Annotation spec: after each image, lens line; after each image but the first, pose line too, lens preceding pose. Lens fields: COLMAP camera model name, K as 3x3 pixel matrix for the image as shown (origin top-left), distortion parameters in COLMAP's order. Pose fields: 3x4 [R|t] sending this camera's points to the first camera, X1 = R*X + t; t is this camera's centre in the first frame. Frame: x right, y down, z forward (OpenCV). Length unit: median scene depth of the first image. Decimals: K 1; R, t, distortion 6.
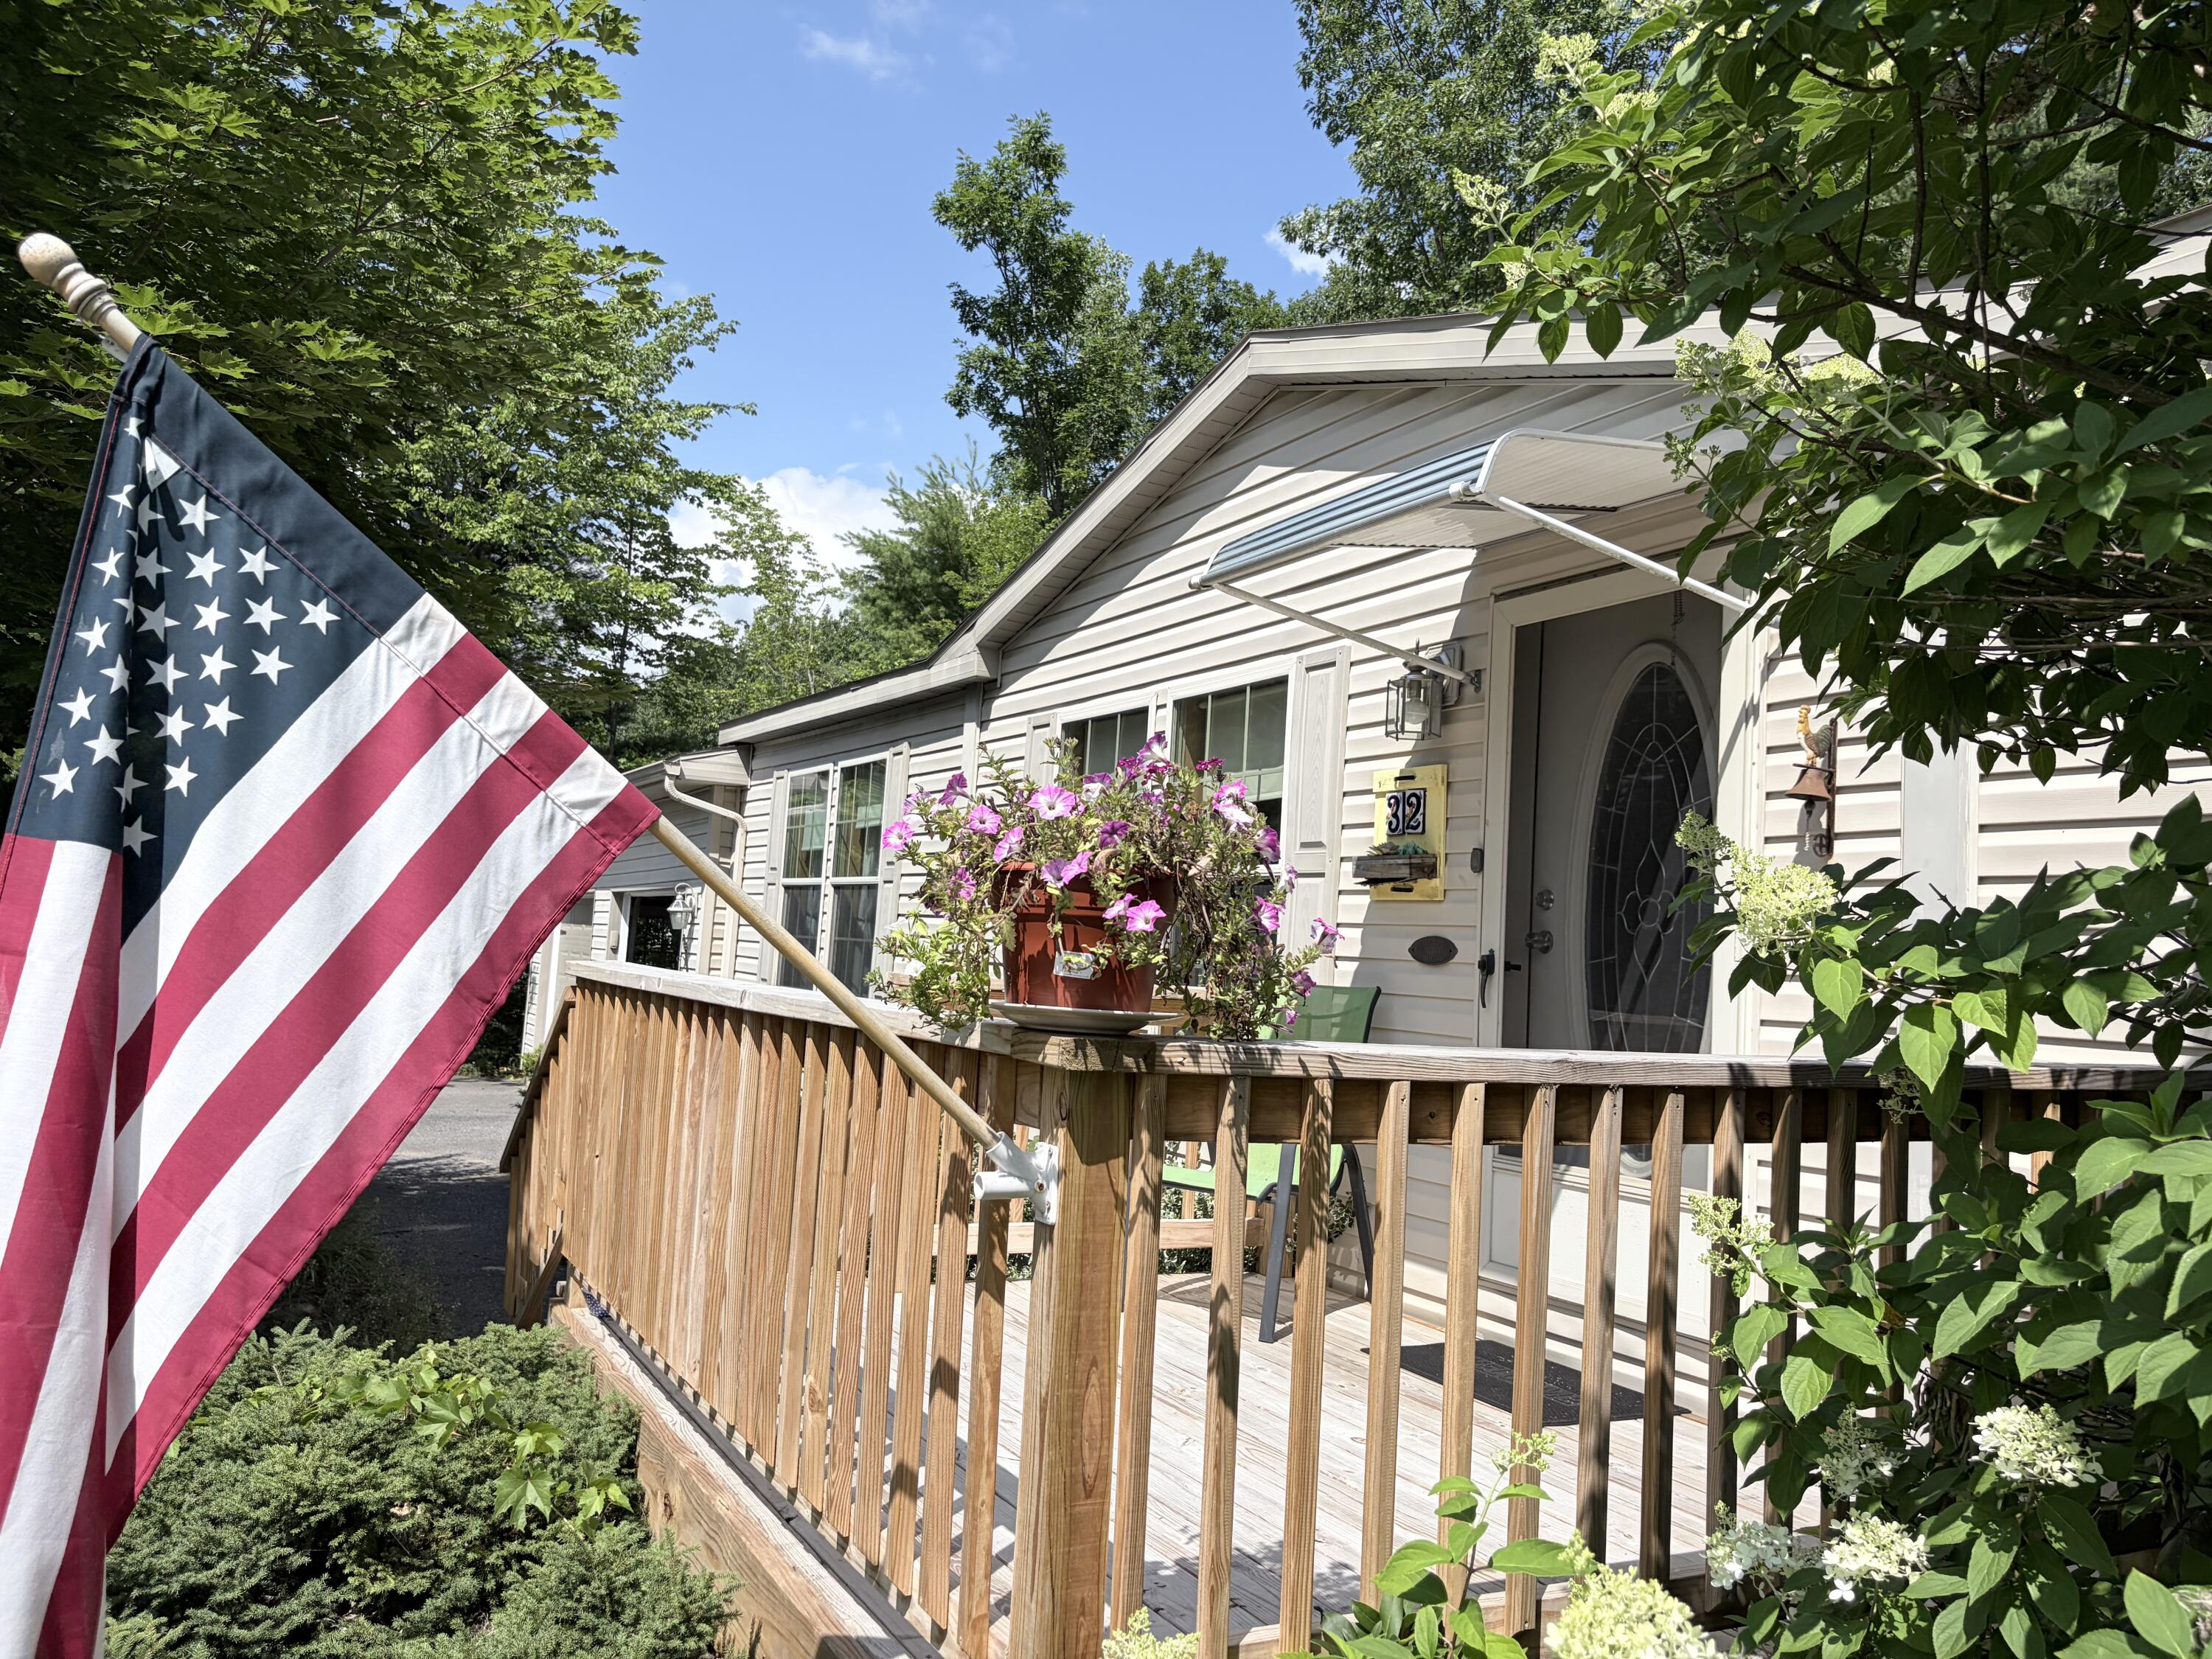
lens RADIAL K [[1662.4, 0, 1113.6], [0, 1662.4, 834.0], [0, 0, 1]] dist [0.048715, -0.042613]
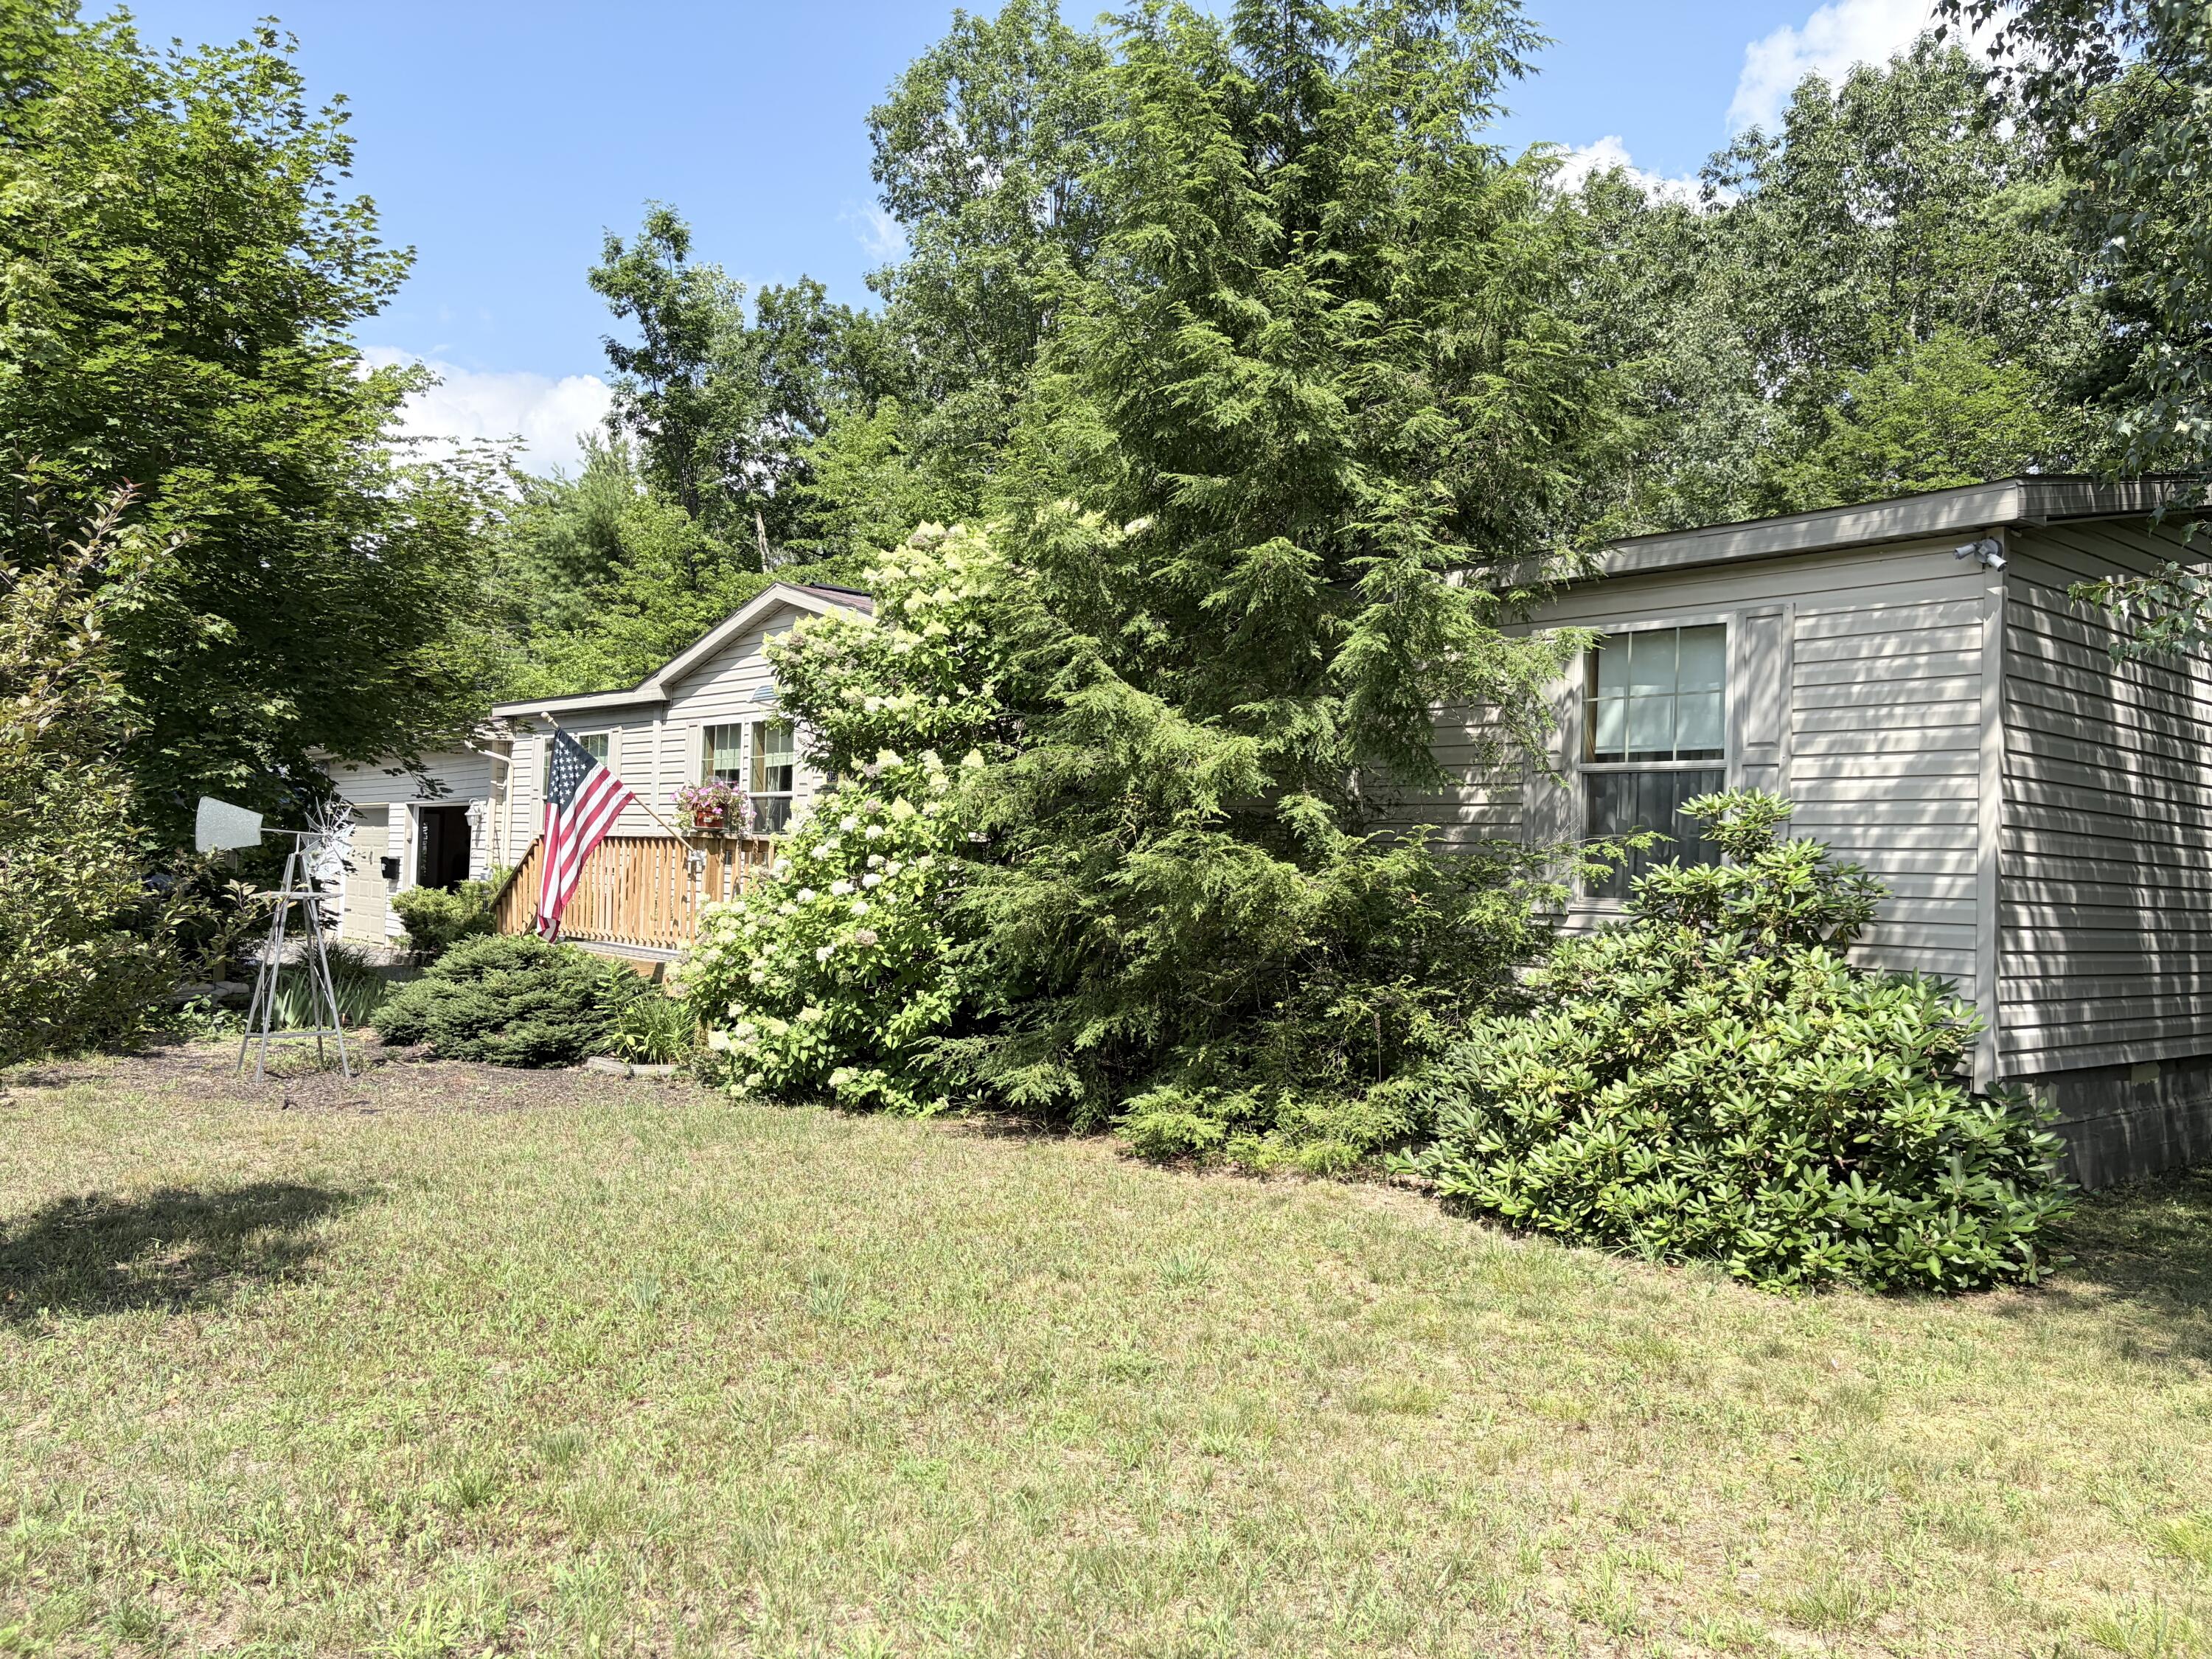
lens RADIAL K [[1662.4, 0, 1118.8], [0, 1662.4, 833.5], [0, 0, 1]] dist [0.048715, -0.042613]
pose [[0.977422, -0.023649, 0.209968, 0.043192], [0.010389, 0.997894, 0.064032, -0.063802], [-0.211040, -0.060405, 0.975609, -1.374704]]
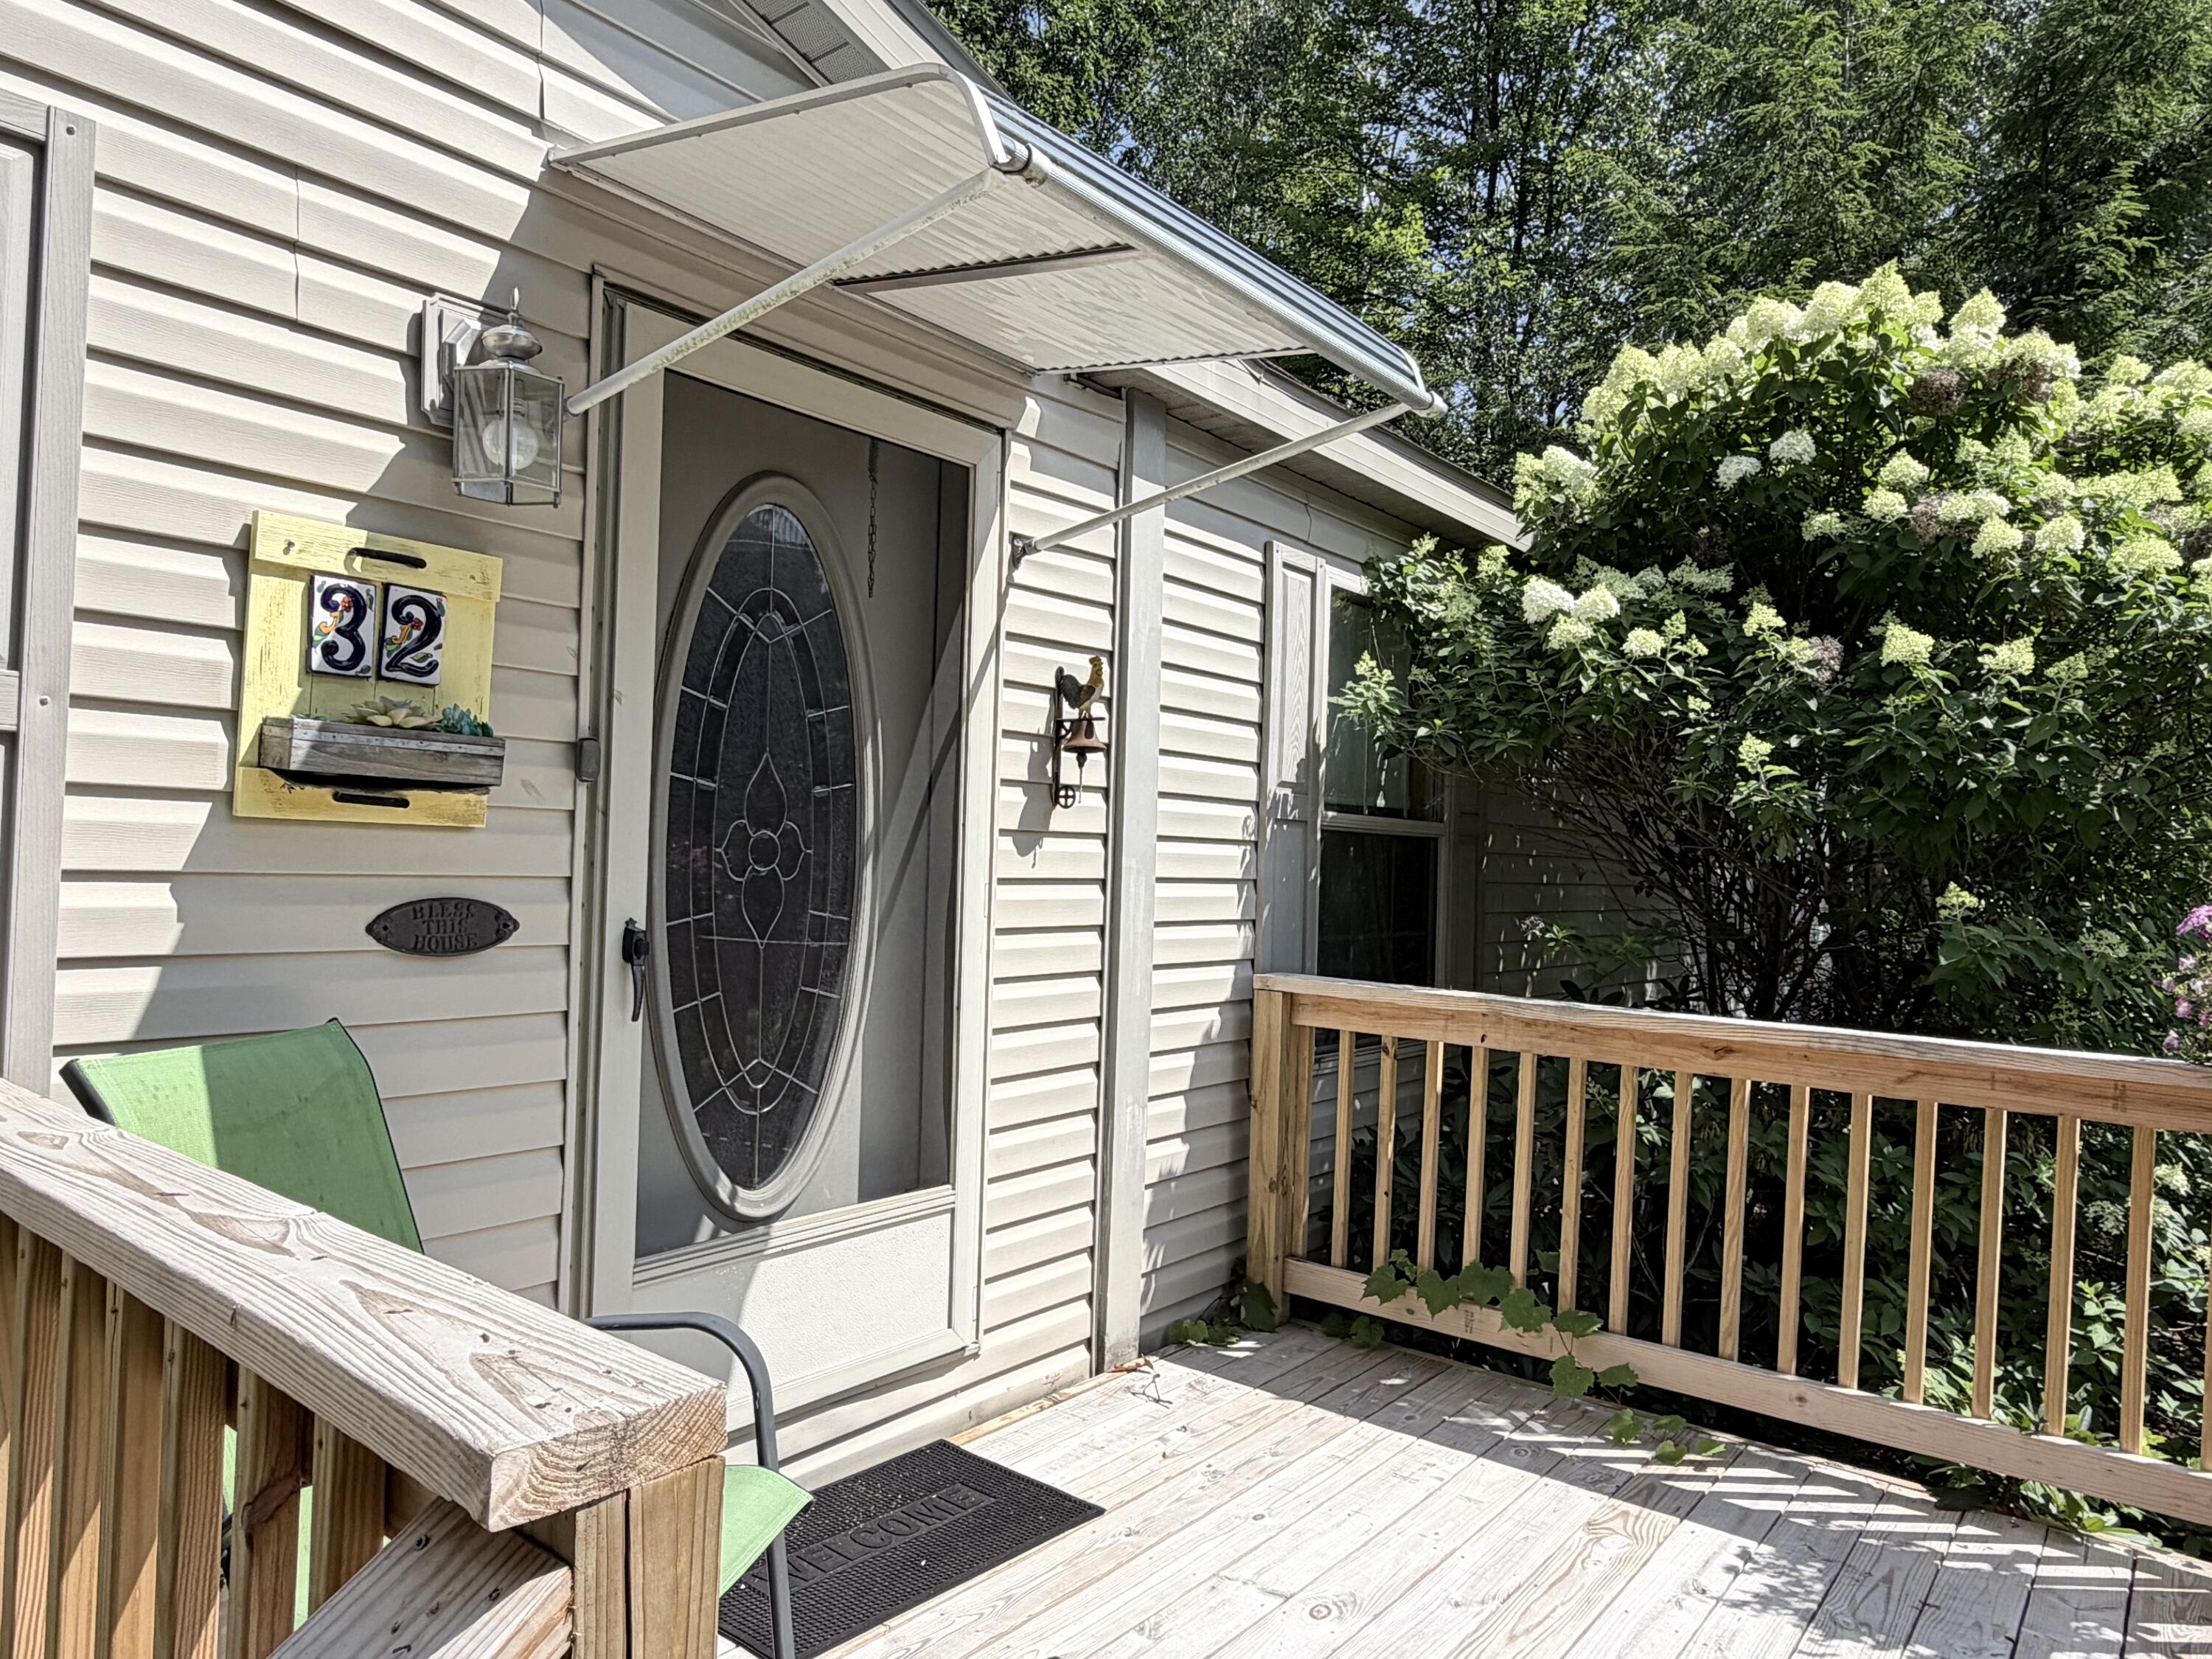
lens RADIAL K [[1442.7, 0, 1101.9], [0, 1442.7, 828.9], [0, 0, 1]] dist [0.006553, -0.001830]
pose [[-0.391176, -0.050759, 0.918915, -0.200488], [-0.124695, 0.992194, 0.001725, 0.011578], [-0.911829, -0.113909, -0.394452, 0.716971]]
